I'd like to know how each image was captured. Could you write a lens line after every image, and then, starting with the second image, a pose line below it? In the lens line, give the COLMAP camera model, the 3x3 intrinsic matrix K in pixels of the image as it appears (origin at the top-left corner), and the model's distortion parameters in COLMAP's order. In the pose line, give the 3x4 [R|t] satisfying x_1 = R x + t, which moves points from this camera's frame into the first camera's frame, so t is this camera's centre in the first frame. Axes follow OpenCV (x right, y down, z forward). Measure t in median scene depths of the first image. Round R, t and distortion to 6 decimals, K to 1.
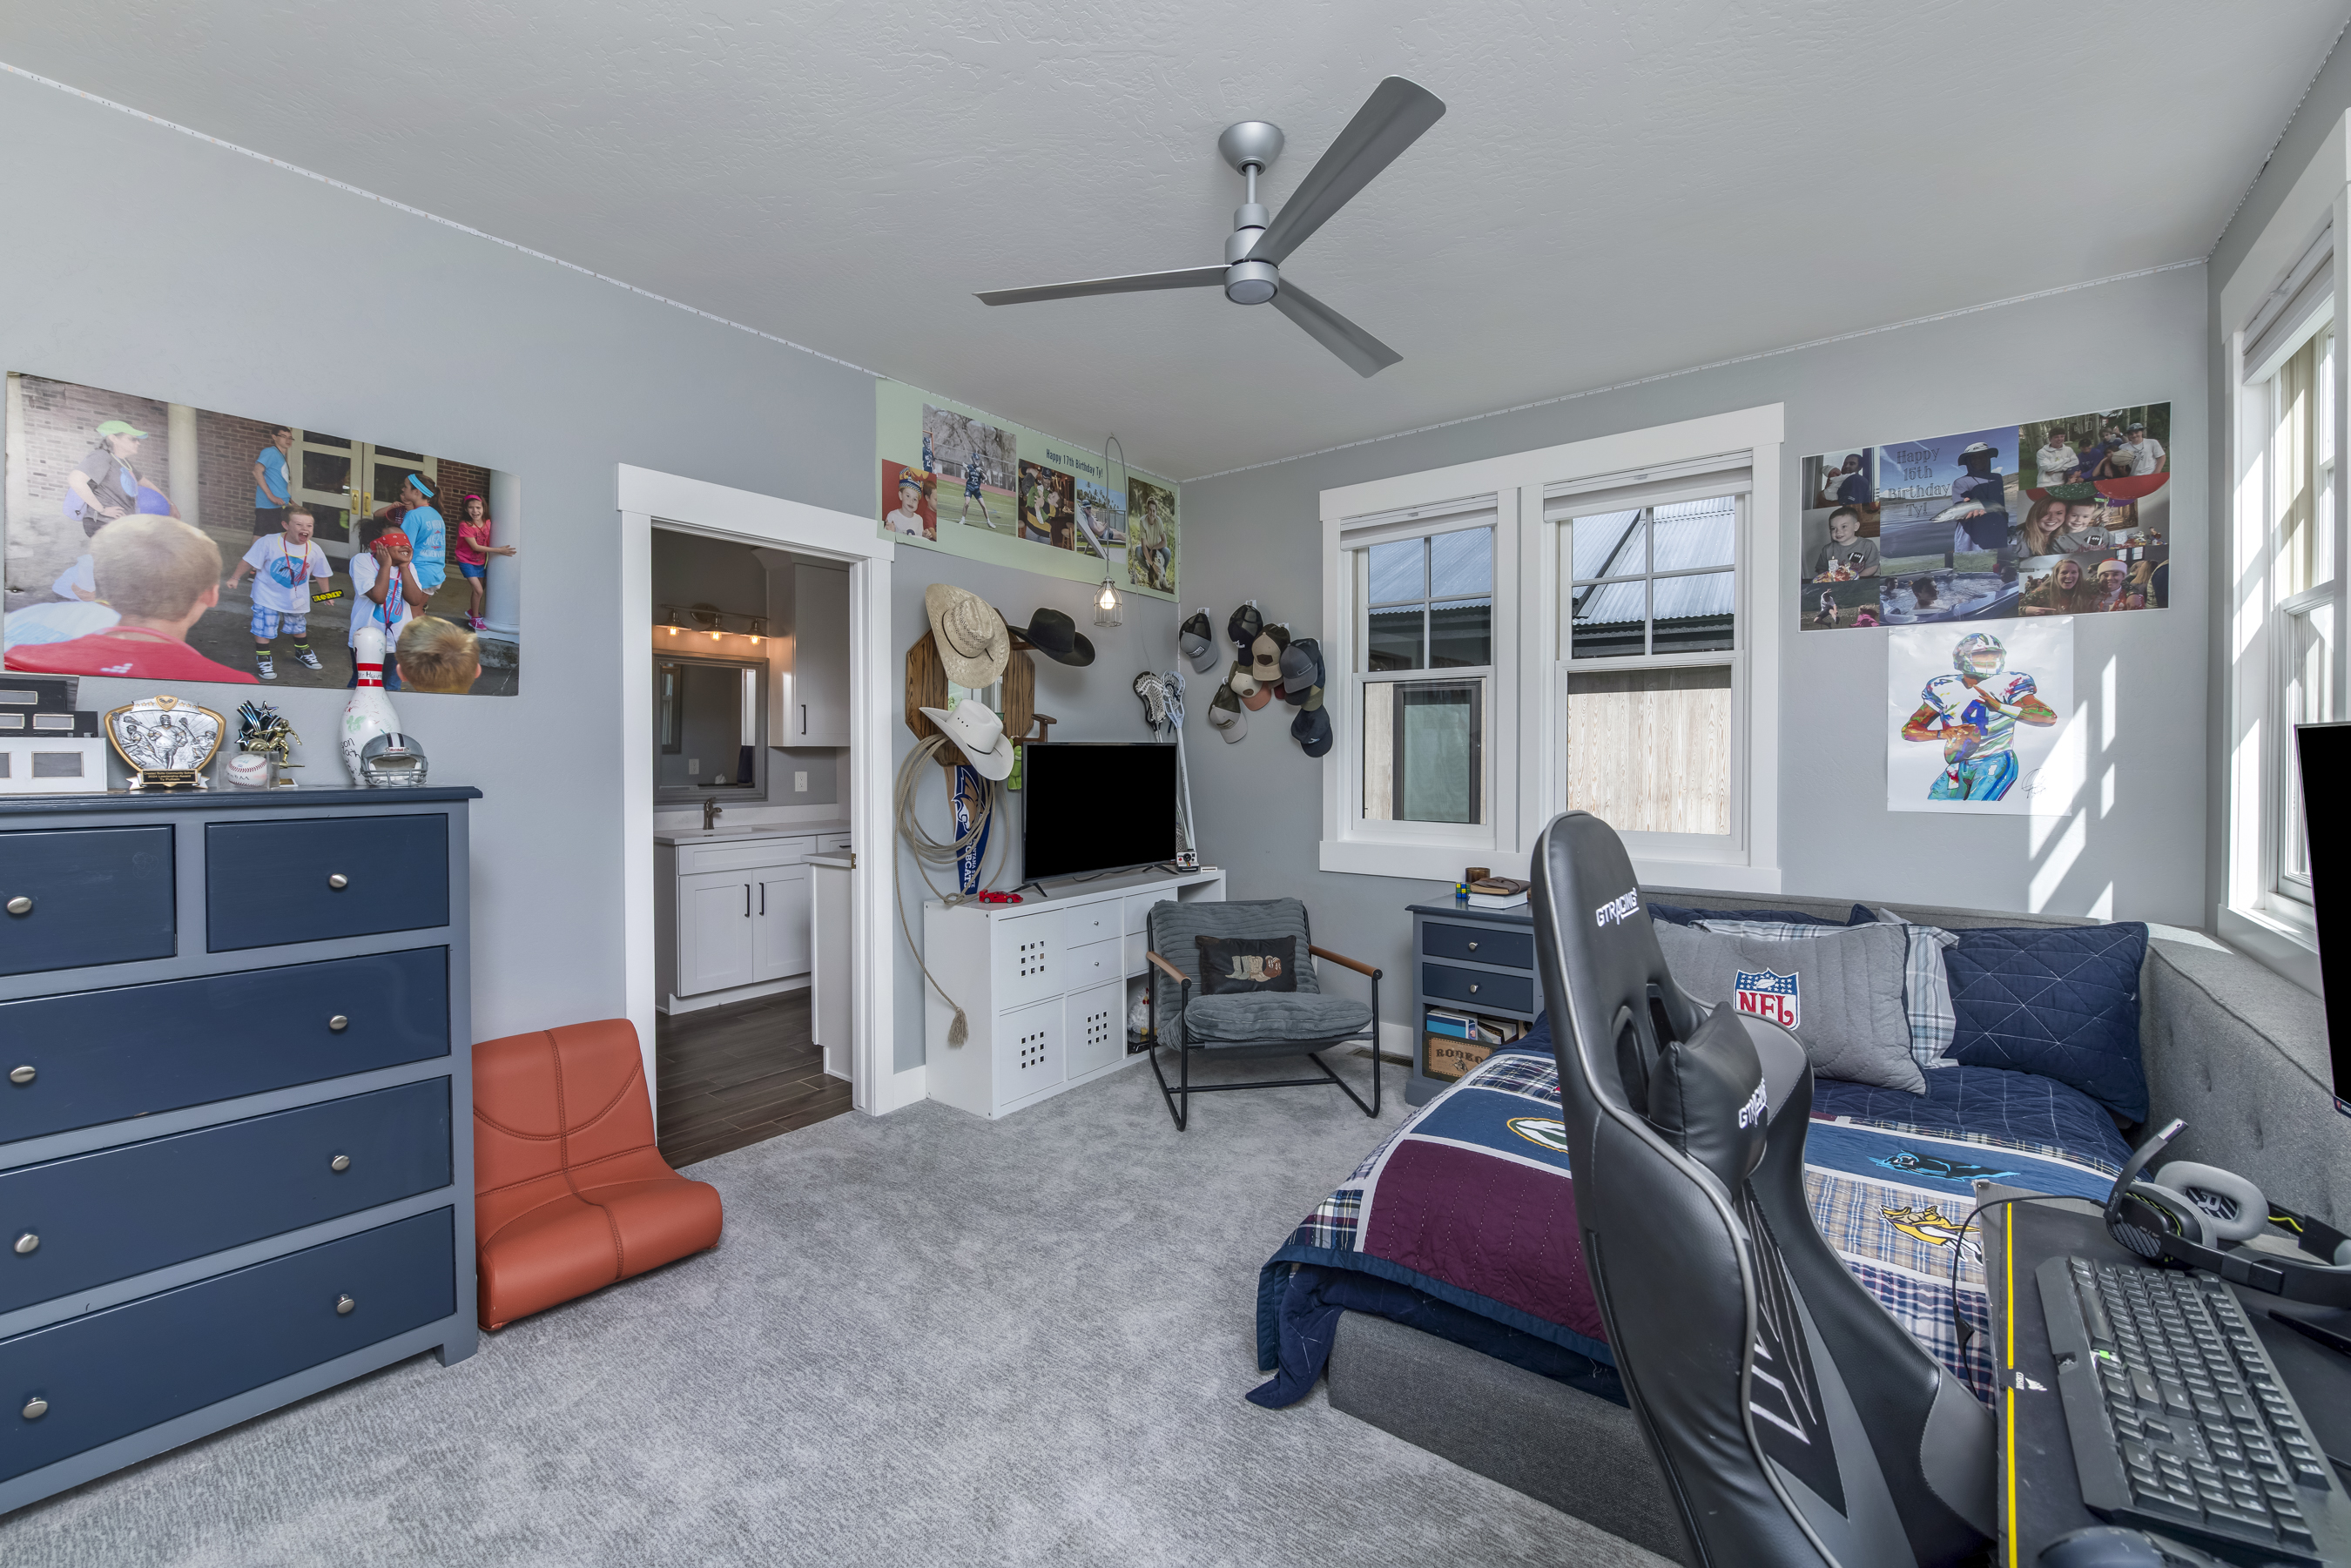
lens RADIAL K [[947.9, 0, 1179.2], [0, 947.9, 769.4], [0, 0, 1]] dist [-0.001438, -0.000208]
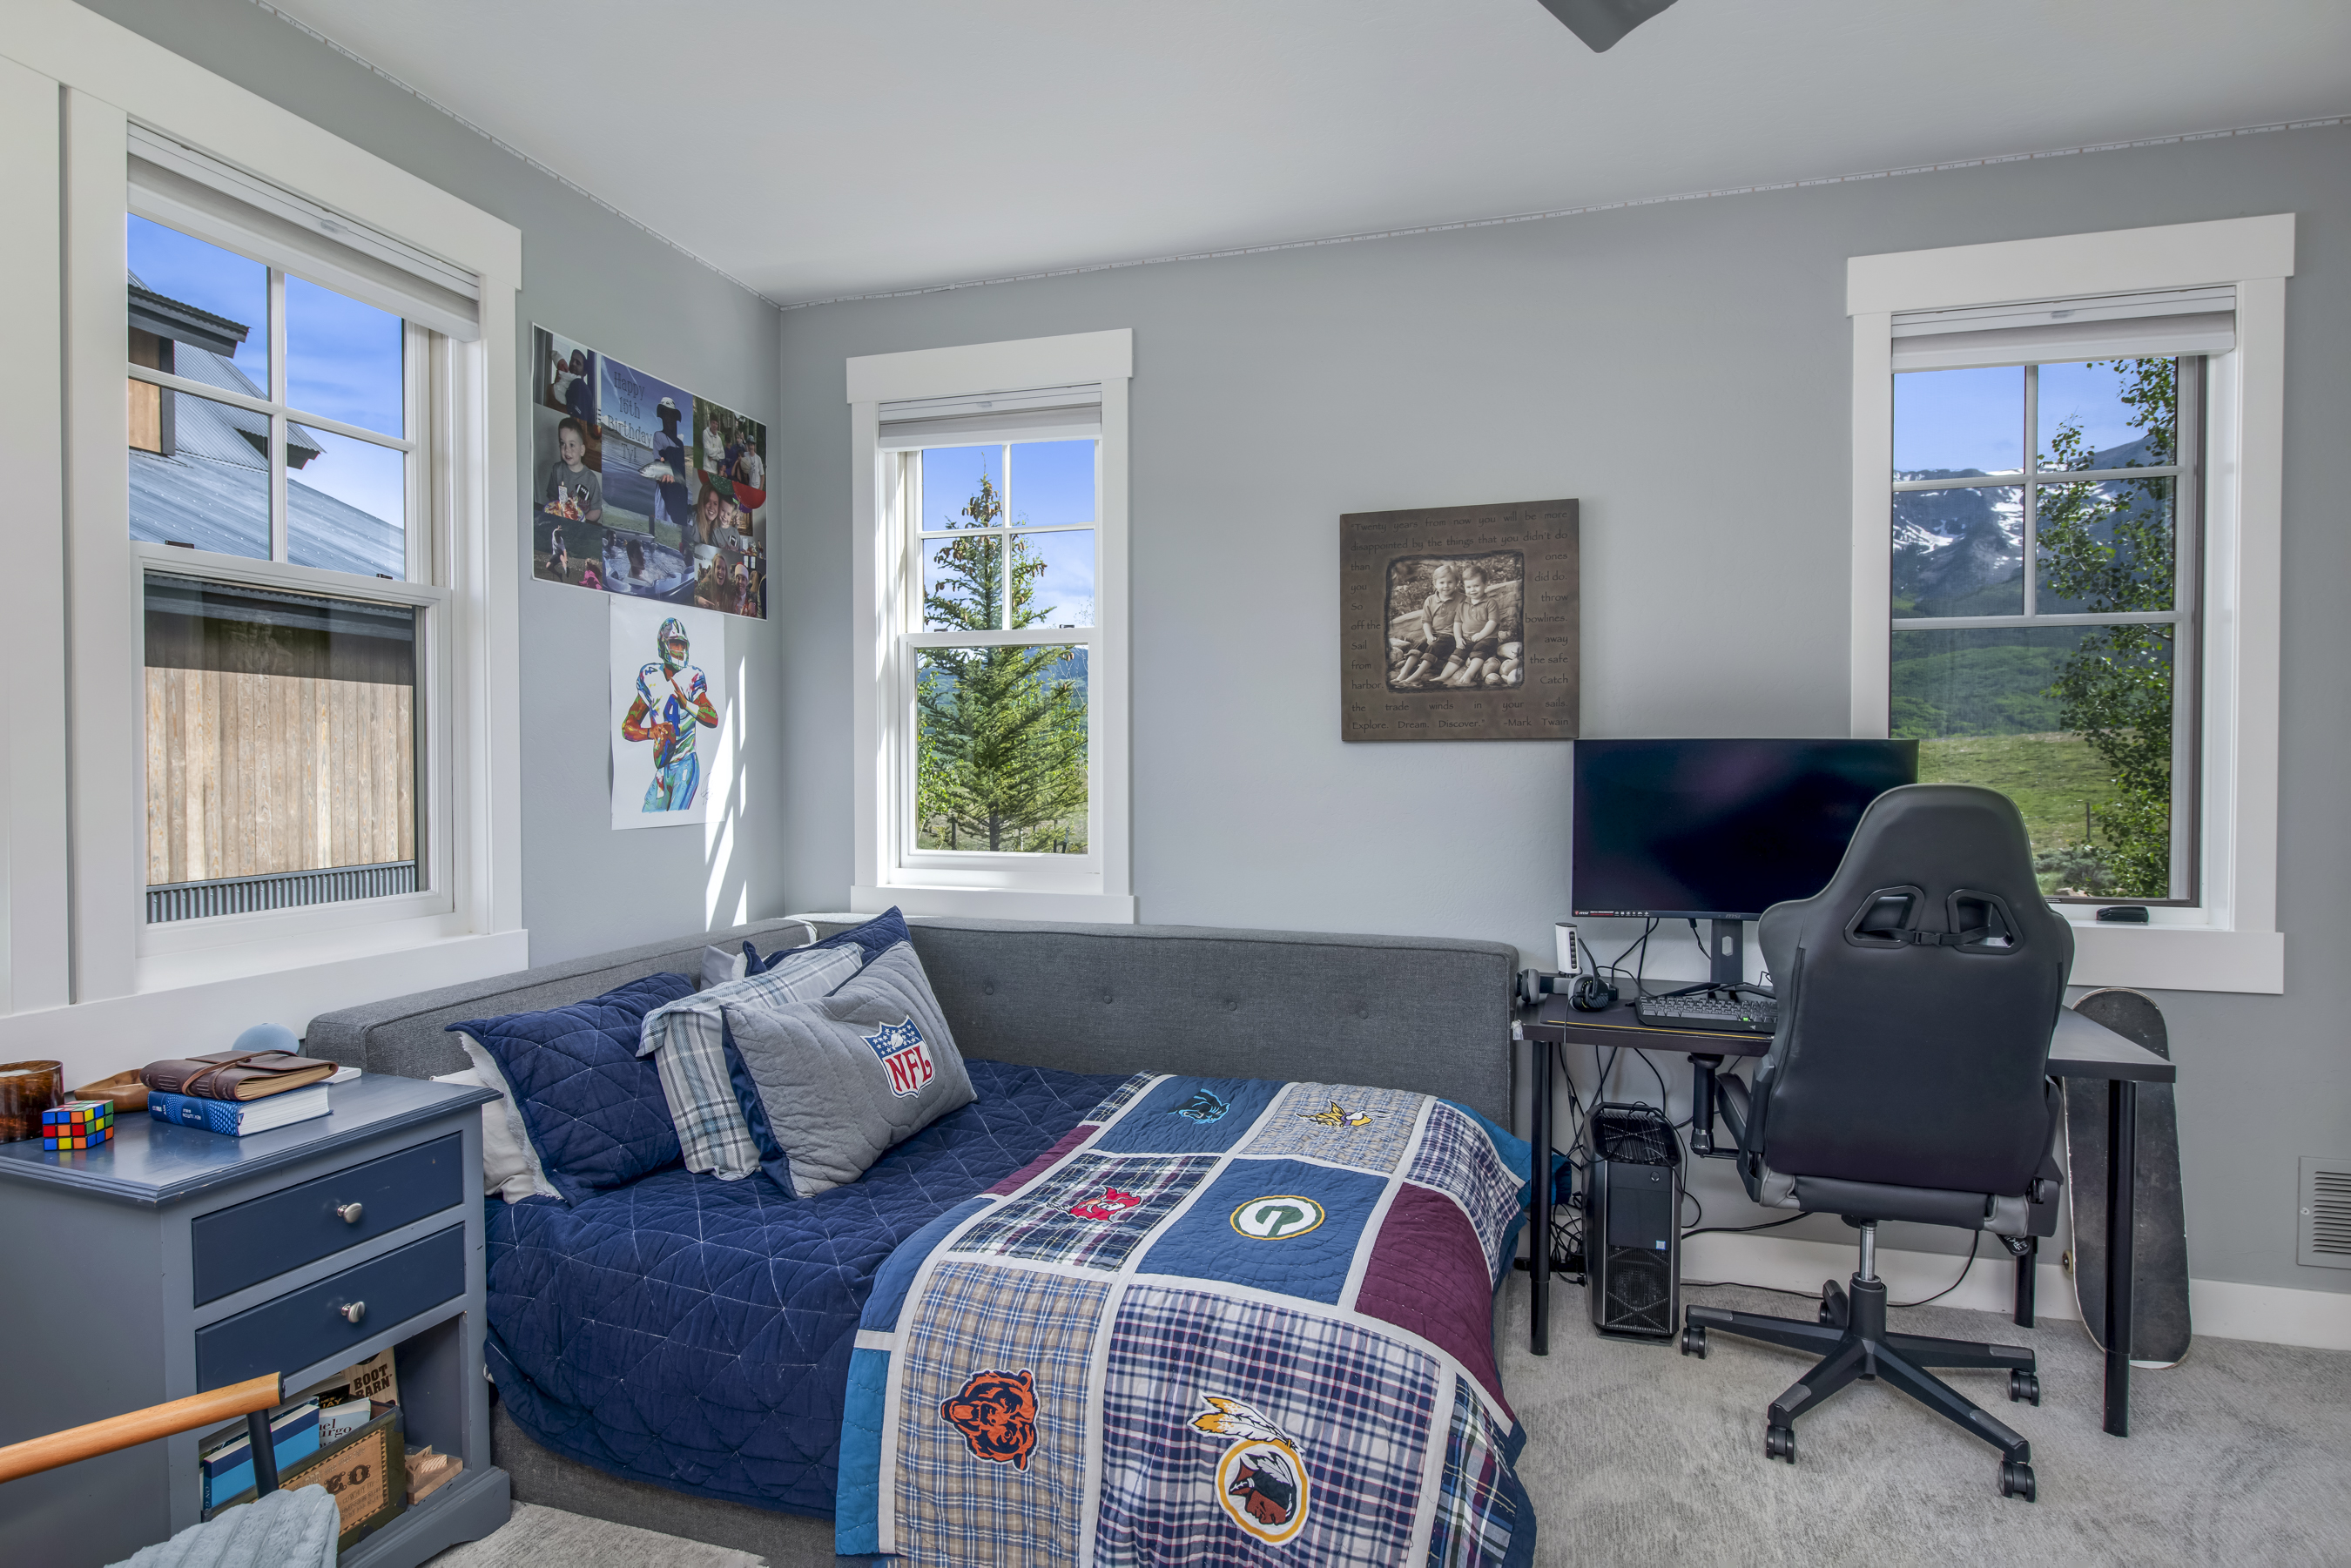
lens RADIAL K [[1223.5, 0, 1175.5], [0, 1223.5, 784.0], [0, 0, 1]] dist [-0.005000, -0.000854]
pose [[-0.352690, -0.019070, 0.935546, -0.369704], [0.015768, 0.999529, 0.026319, -0.013844], [-0.935607, 0.024034, -0.352223, 0.962965]]
